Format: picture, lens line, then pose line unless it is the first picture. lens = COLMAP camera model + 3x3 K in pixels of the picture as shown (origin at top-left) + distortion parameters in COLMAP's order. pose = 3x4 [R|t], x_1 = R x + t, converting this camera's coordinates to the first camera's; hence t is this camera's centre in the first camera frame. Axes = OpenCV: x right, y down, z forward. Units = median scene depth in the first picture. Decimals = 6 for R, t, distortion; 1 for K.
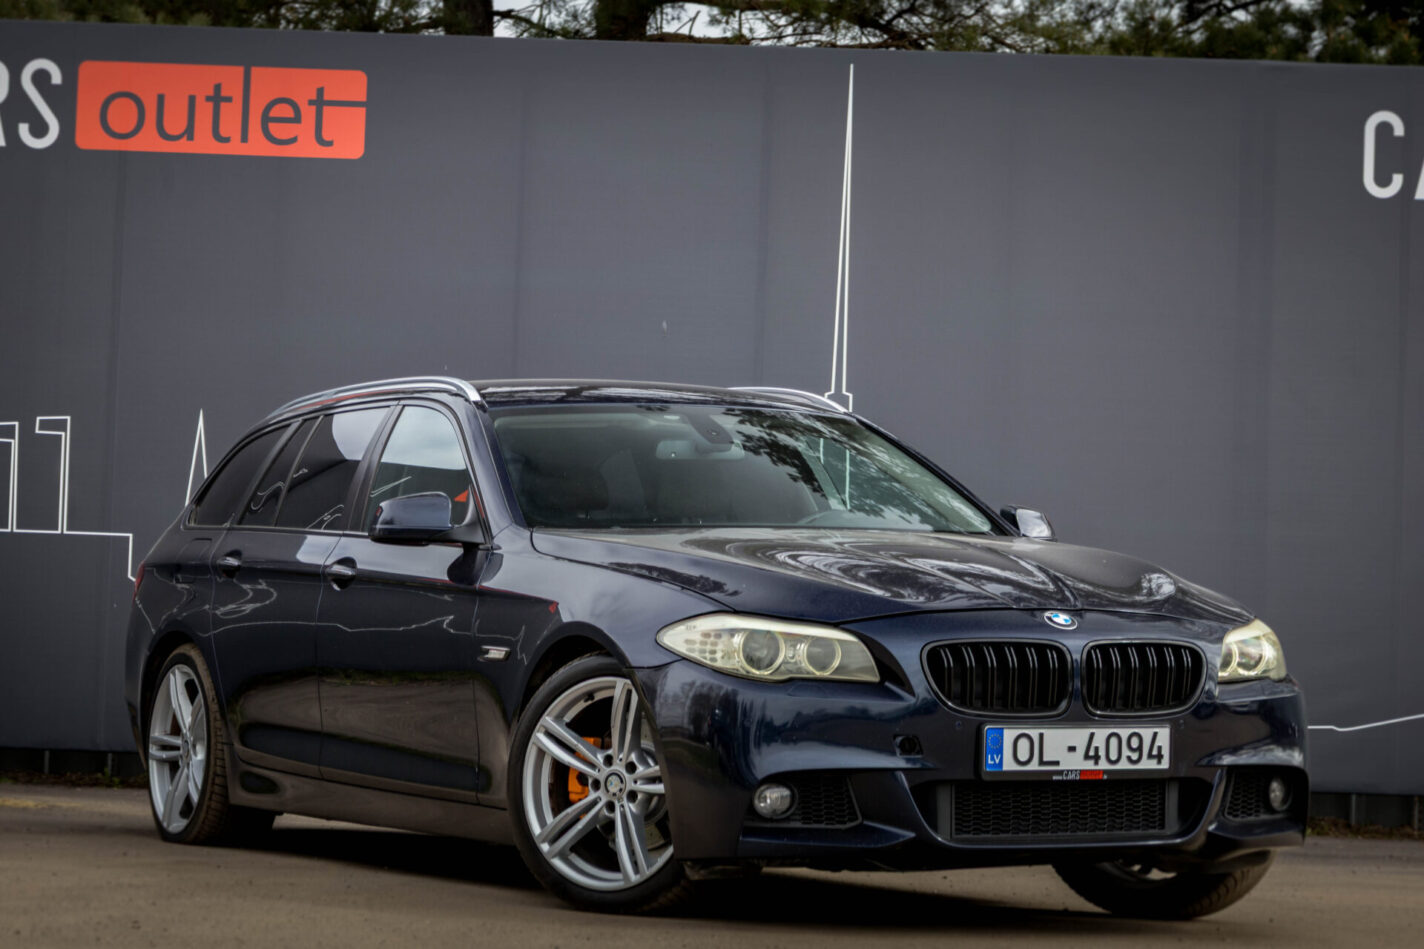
lens RADIAL K [[5992.1, 0, 744.0], [0, 5992.1, 445.5], [0, 0, 1]] dist [0.639894, -5.605099]
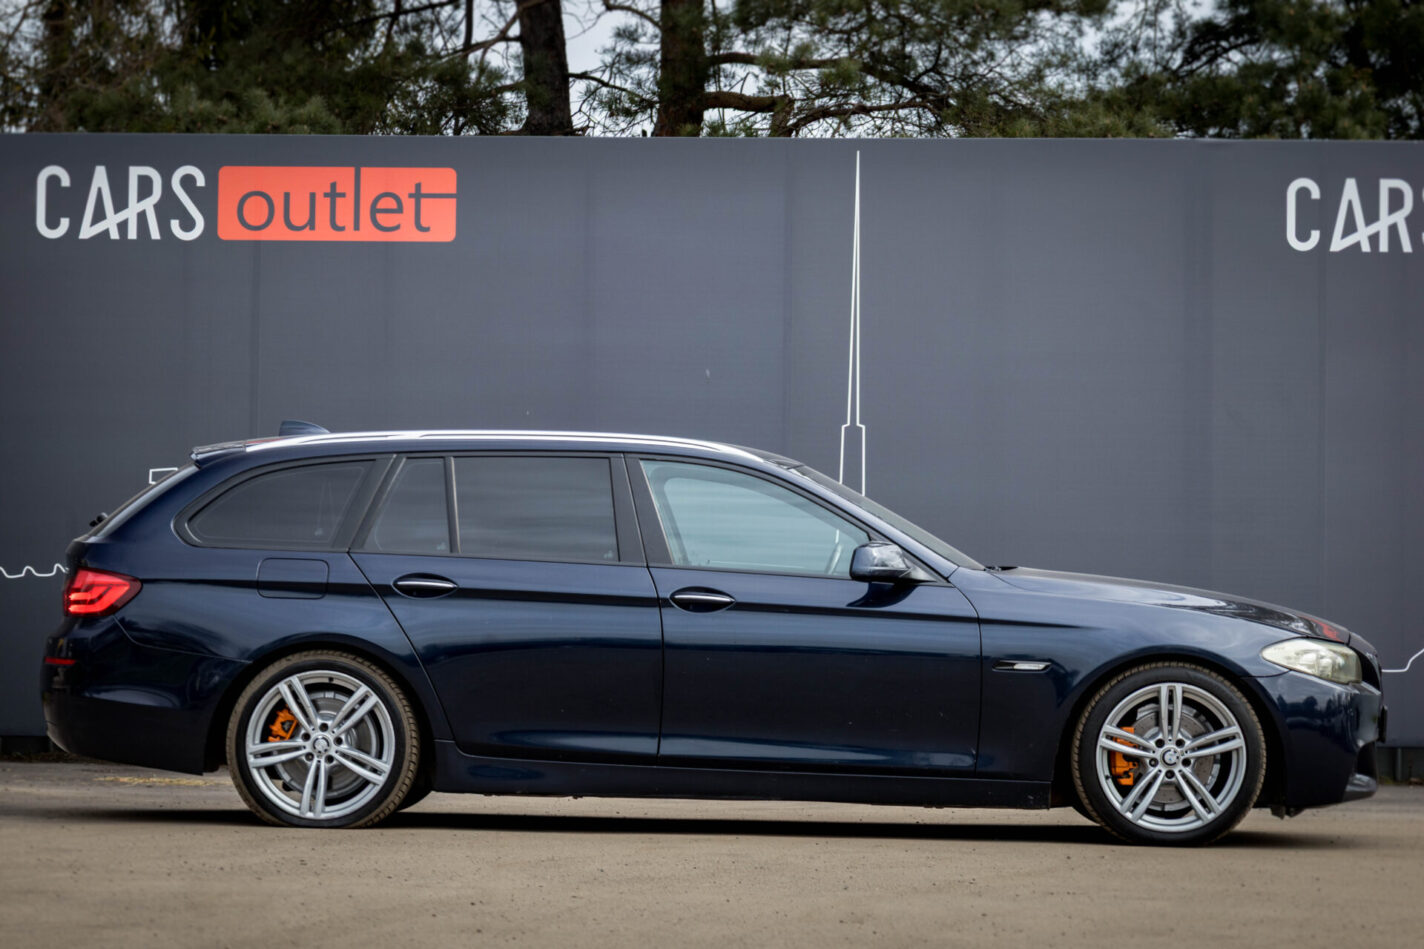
lens RADIAL K [[5279.6, 0, 712.0], [0, 5279.6, 474.5], [0, 0, 1]] dist [0.617979, -1.718824]
pose [[0.999532, -0.025785, -0.016484, 0.014996], [0.025848, 0.999659, 0.003660, -0.011349], [0.016384, -0.004085, 0.999857, -0.203714]]
